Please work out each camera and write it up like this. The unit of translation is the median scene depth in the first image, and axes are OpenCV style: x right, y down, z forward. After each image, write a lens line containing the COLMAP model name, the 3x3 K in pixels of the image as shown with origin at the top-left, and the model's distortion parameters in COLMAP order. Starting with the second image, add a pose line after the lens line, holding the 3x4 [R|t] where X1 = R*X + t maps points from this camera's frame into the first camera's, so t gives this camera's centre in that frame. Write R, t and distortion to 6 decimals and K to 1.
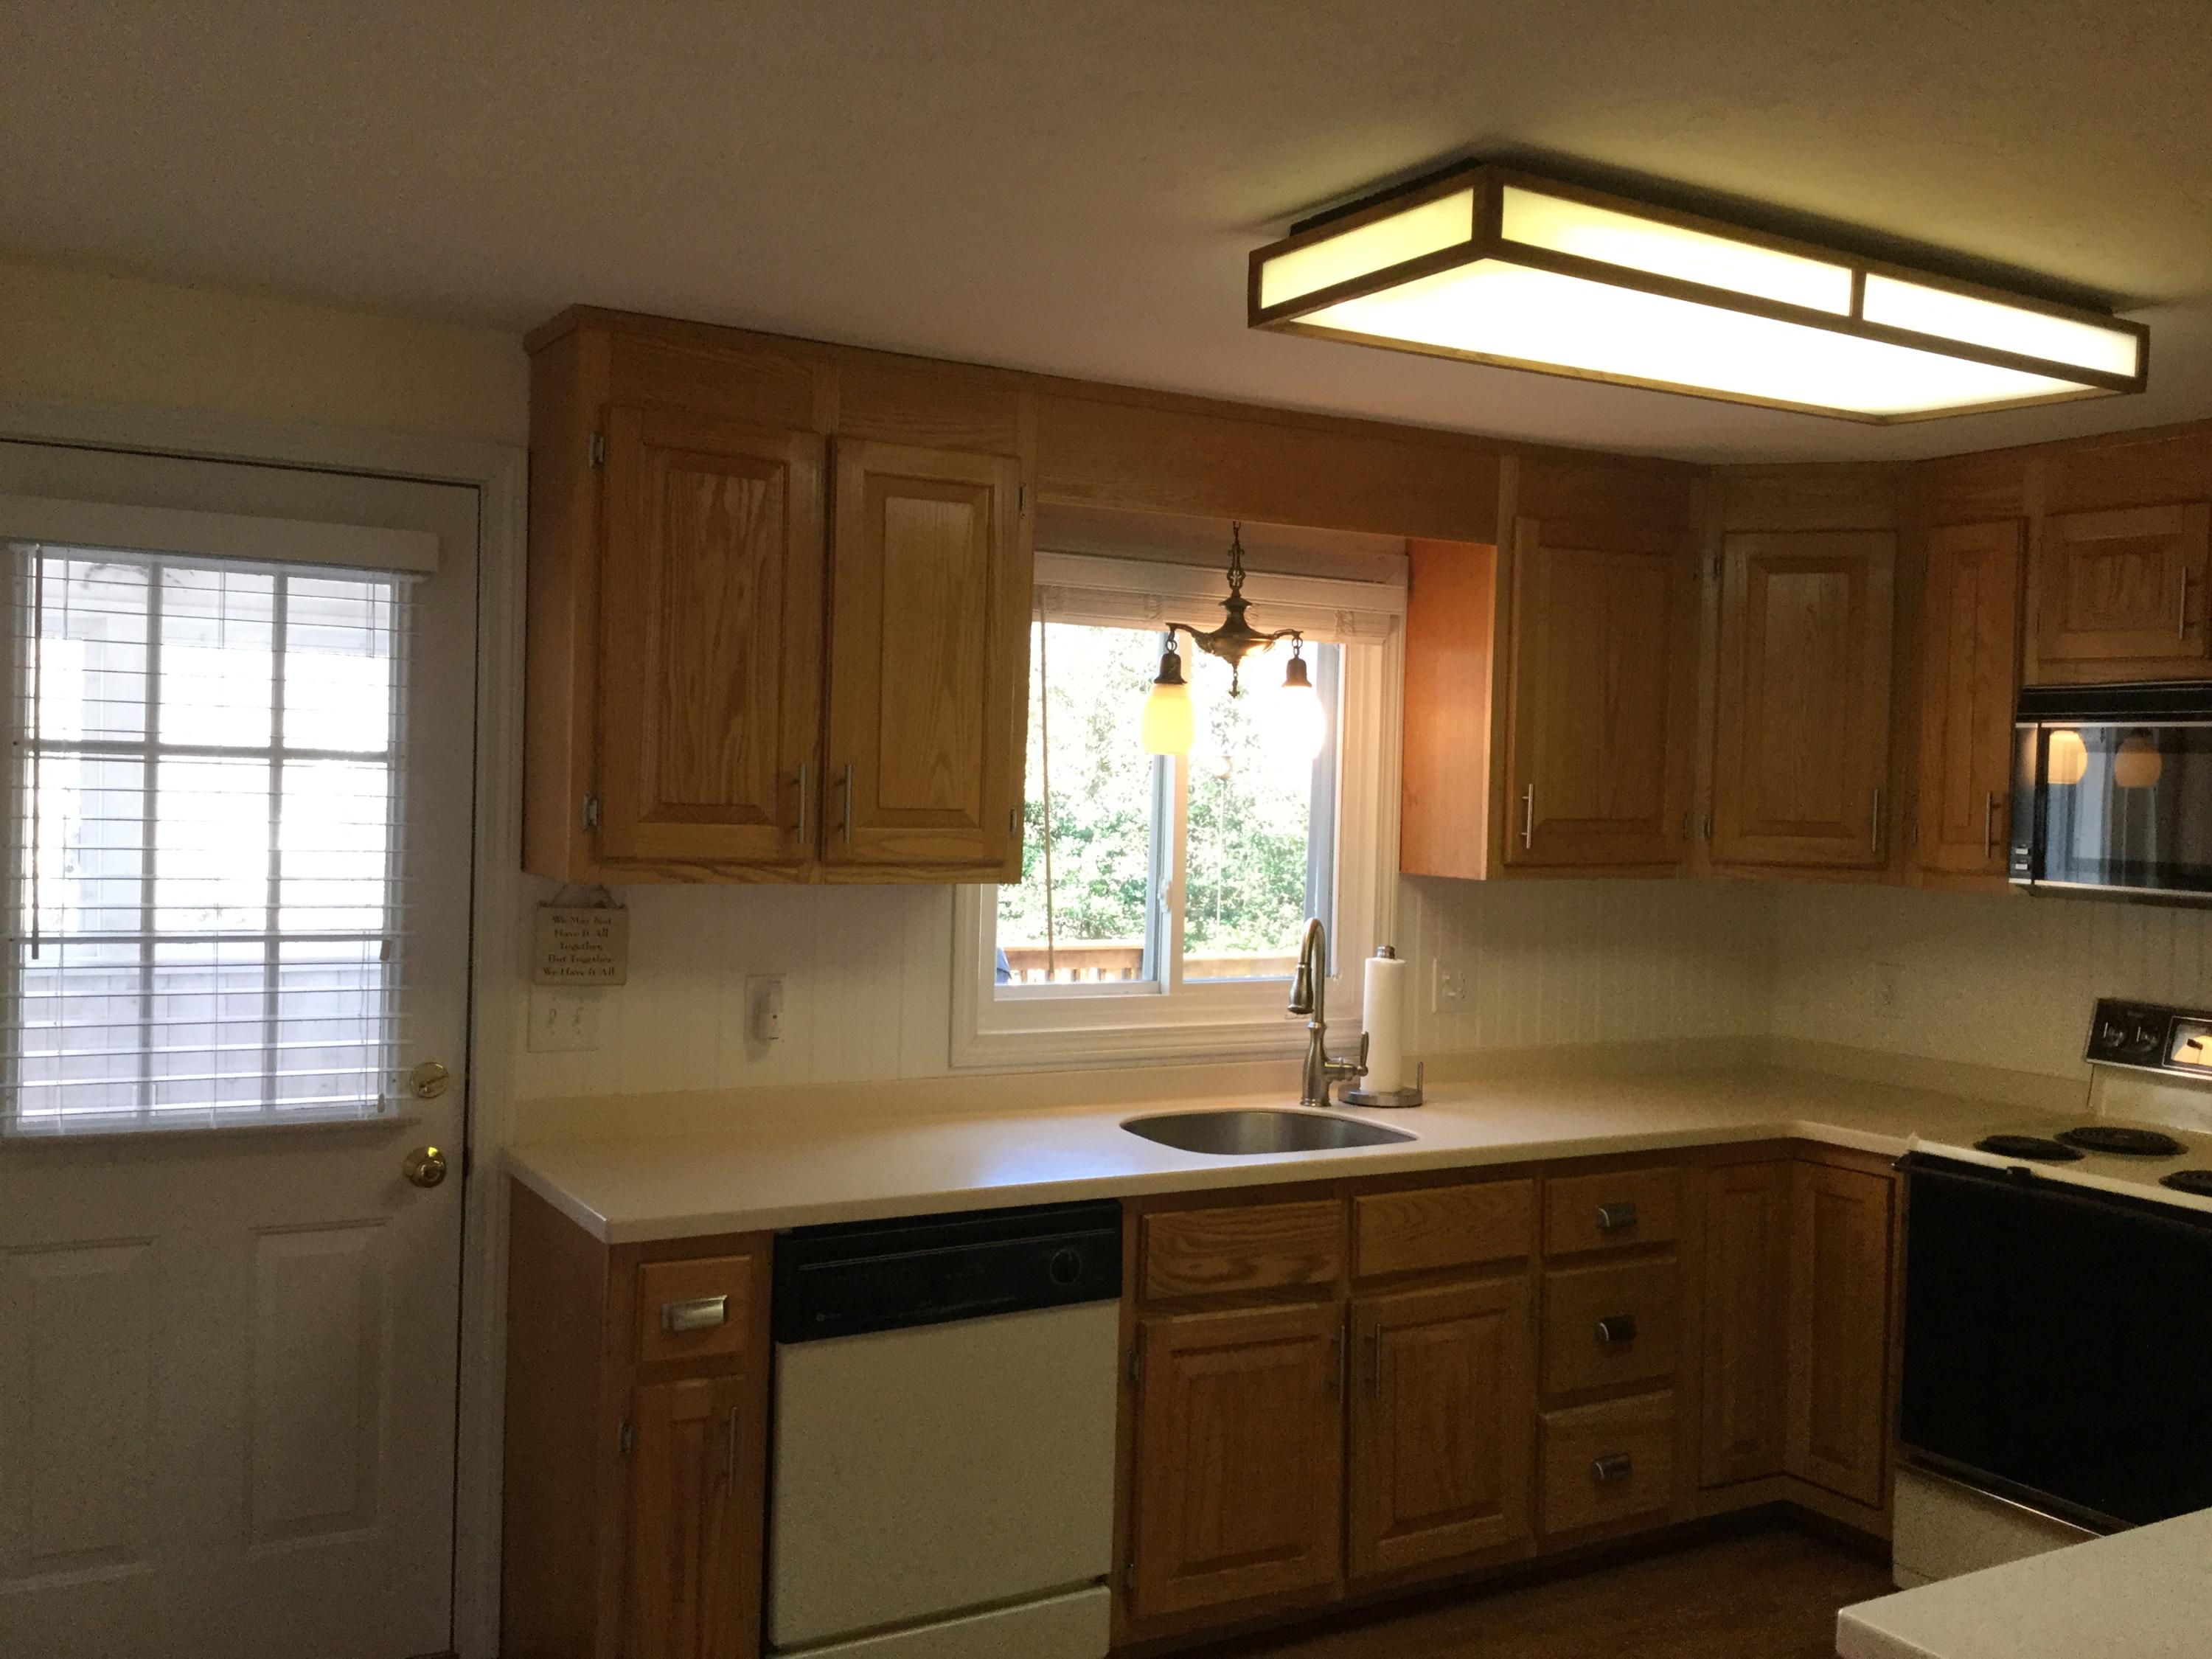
lens RADIAL K [[1995.8, 0, 1125.7], [0, 1995.8, 838.9], [0, 0, 1]] dist [0.086285, -0.160607]
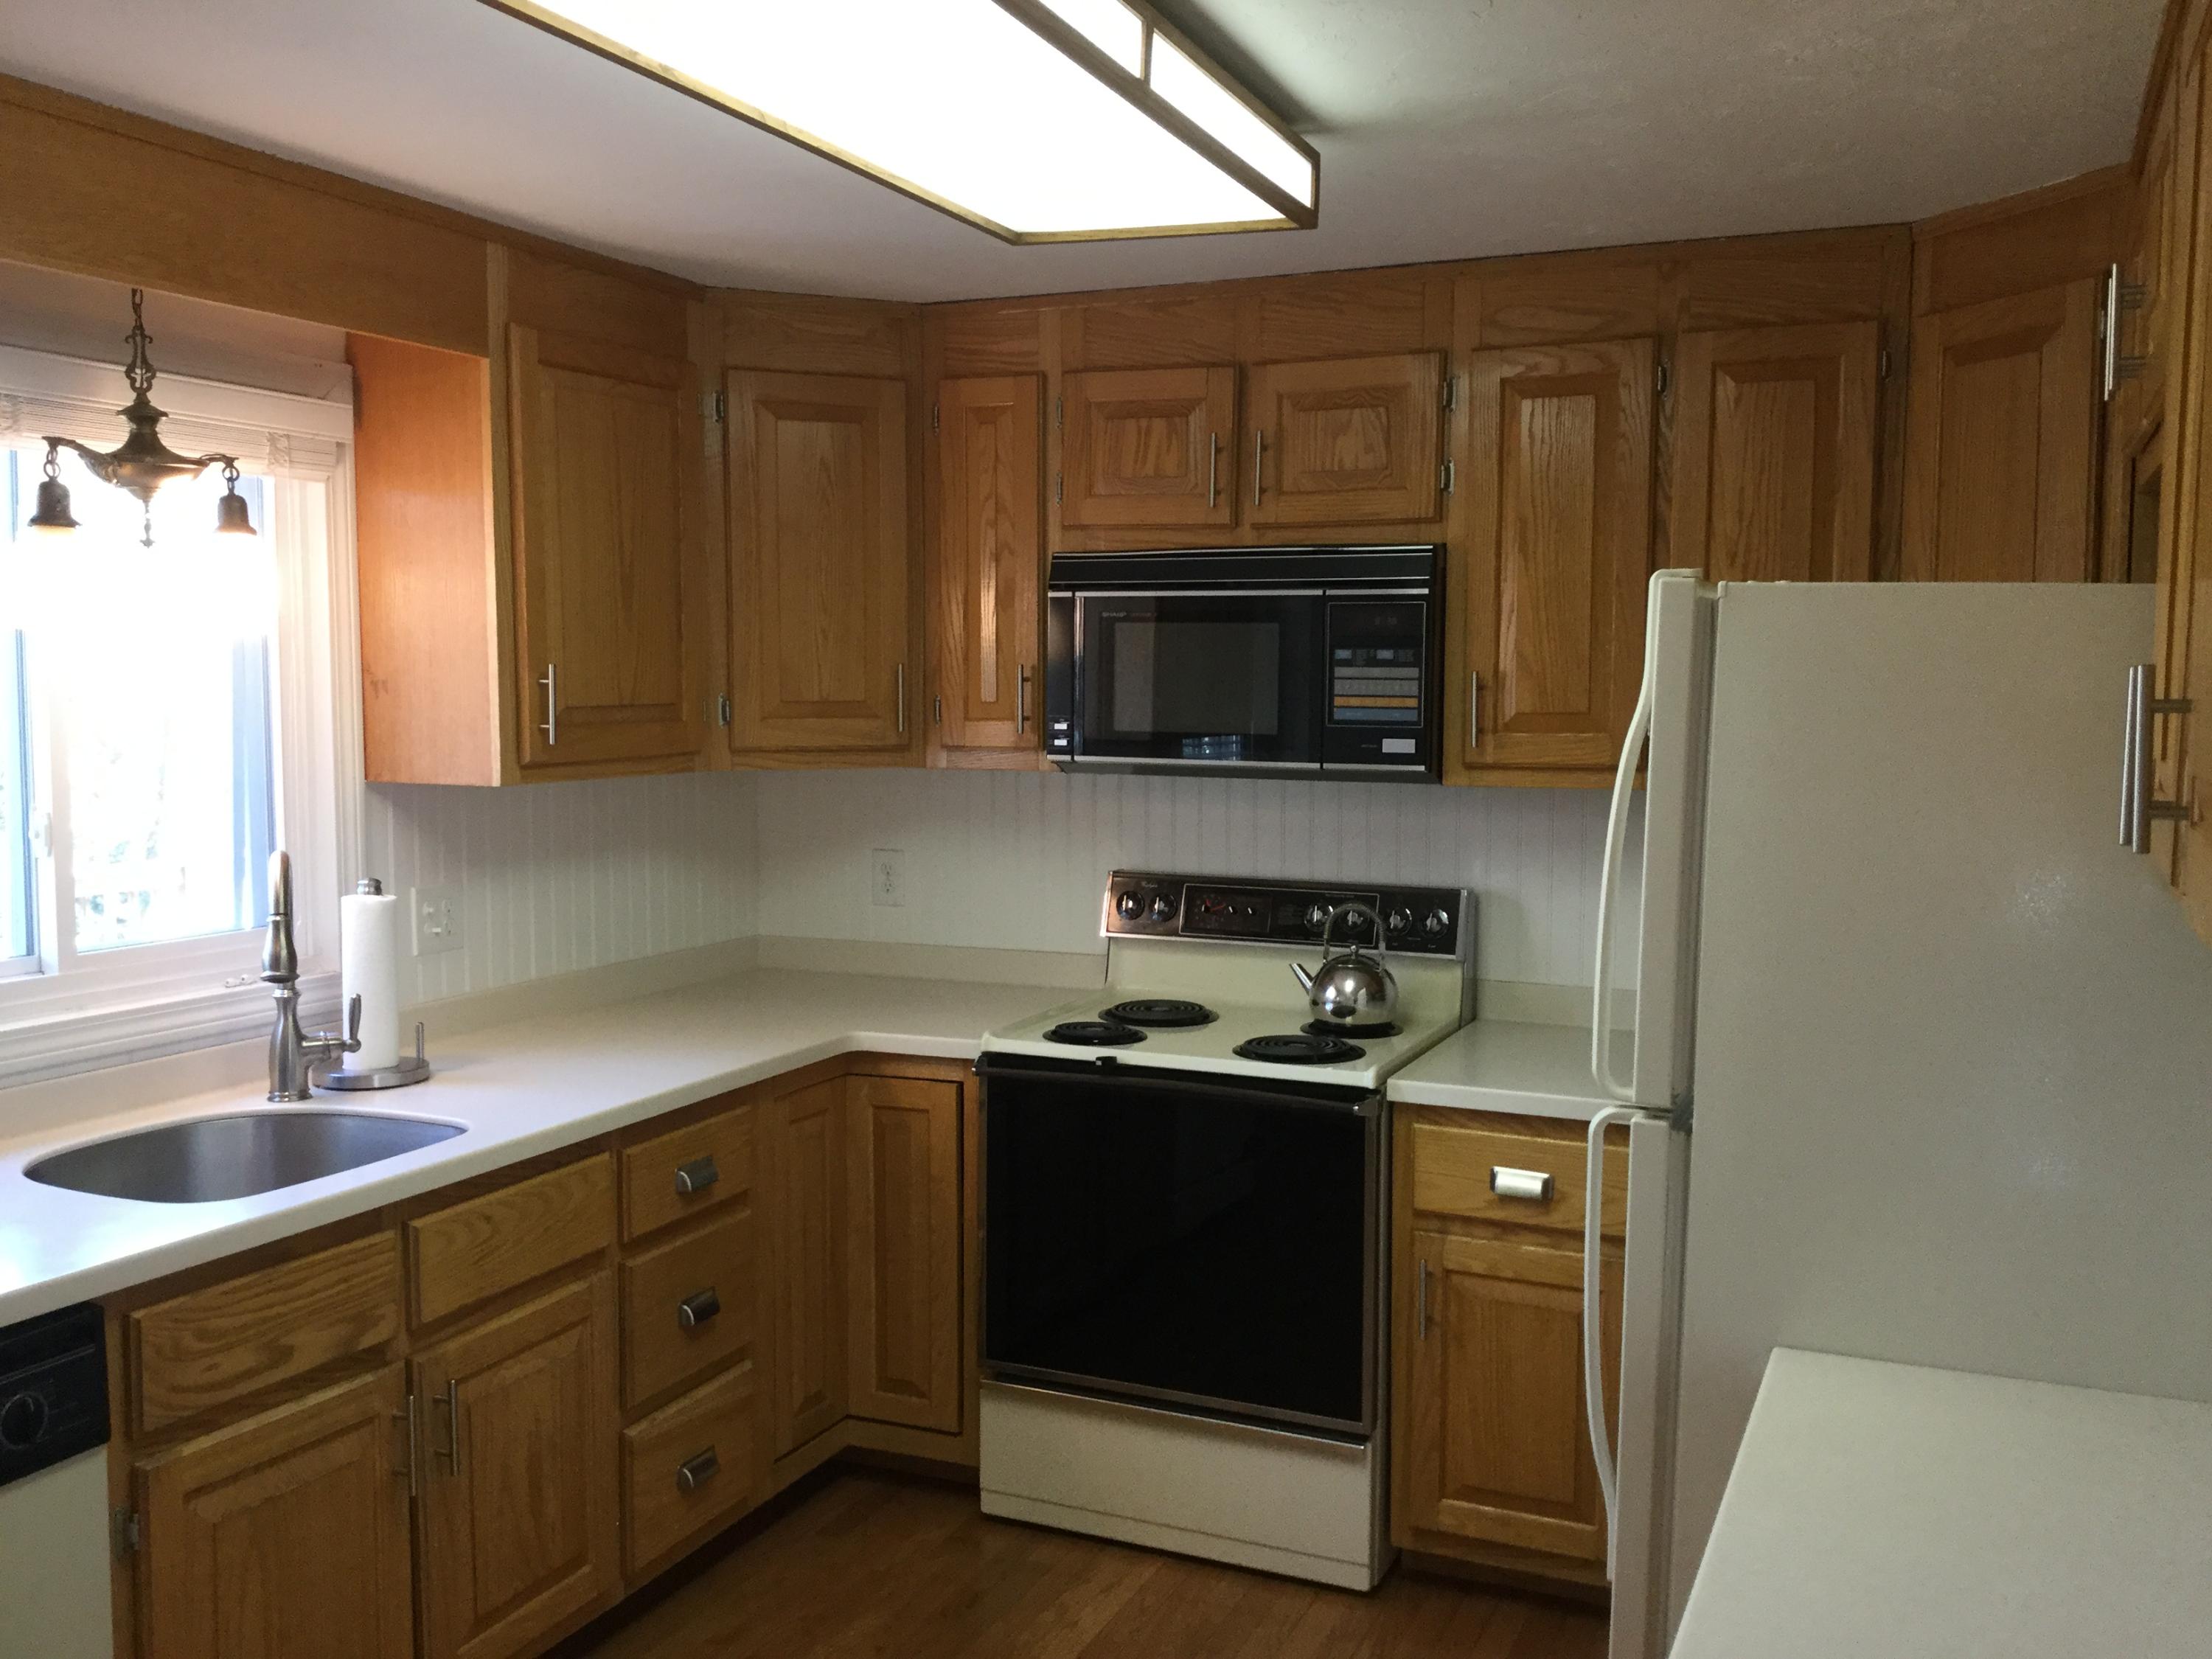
lens RADIAL K [[1995.8, 0, 1155.4], [0, 1995.8, 838.0], [0, 0, 1]] dist [0.086285, -0.160607]
pose [[0.802318, -0.069756, 0.592806, -0.087464], [0.033067, 0.996817, 0.072543, -0.008408], [-0.595980, -0.038600, 0.802071, 0.208326]]
